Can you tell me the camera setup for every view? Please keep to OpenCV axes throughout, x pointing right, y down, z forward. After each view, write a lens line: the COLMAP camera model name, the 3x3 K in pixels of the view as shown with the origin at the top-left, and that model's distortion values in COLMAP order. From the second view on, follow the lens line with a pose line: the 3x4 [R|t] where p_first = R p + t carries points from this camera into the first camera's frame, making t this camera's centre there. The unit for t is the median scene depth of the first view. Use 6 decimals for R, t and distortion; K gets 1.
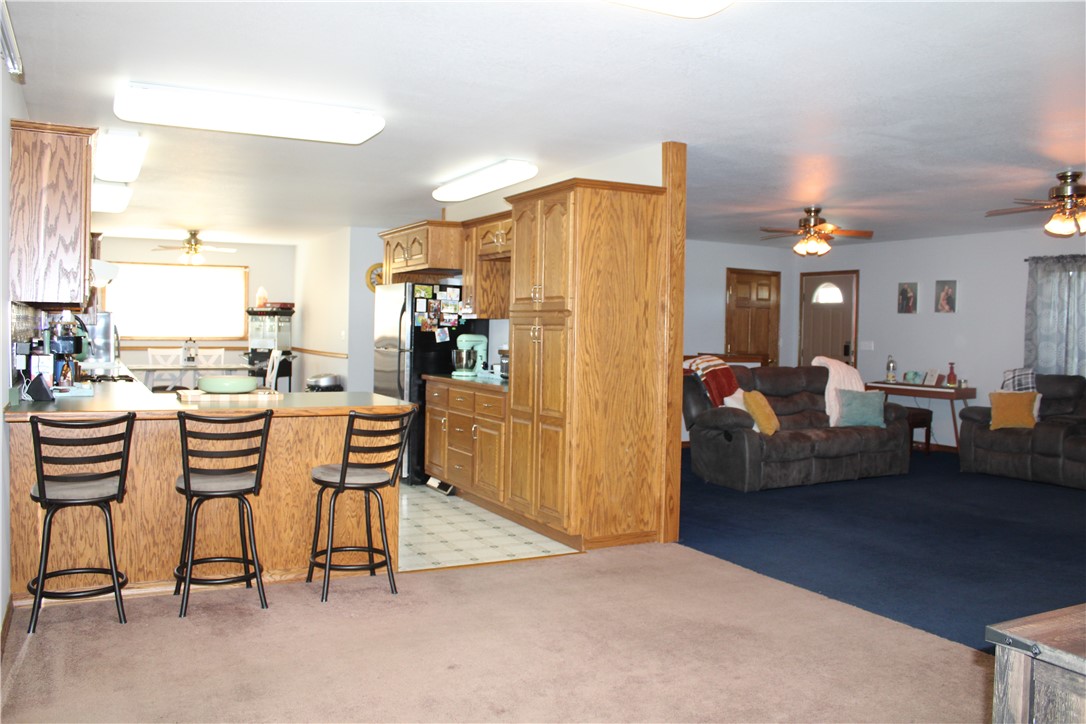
lens RADIAL K [[898.3, 0, 543.0], [0, 898.3, 362.0], [0, 0, 1]] dist [-0.169978, 0.158780]
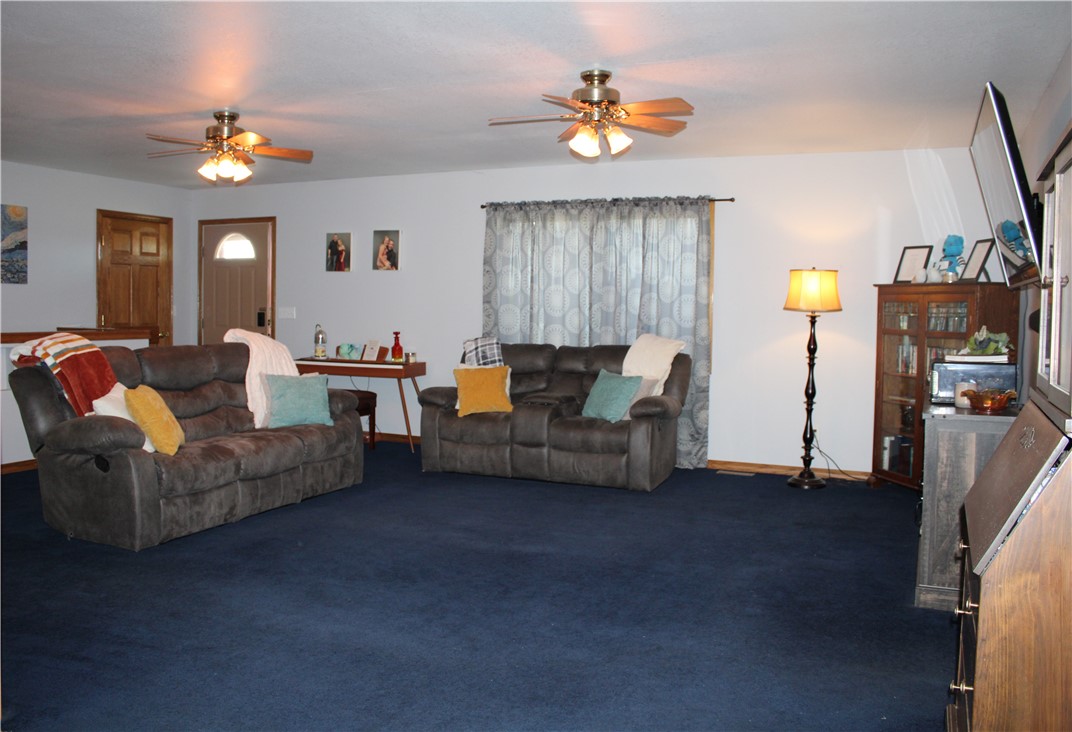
lens RADIAL K [[921.4, 0, 535.1], [0, 921.4, 350.8], [0, 0, 1]] dist [-0.162226, 0.137564]
pose [[0.795702, -0.037489, 0.604527, 0.067600], [0.024036, 0.999251, 0.030330, -0.005480], [-0.605211, -0.009604, 0.796007, 0.292511]]
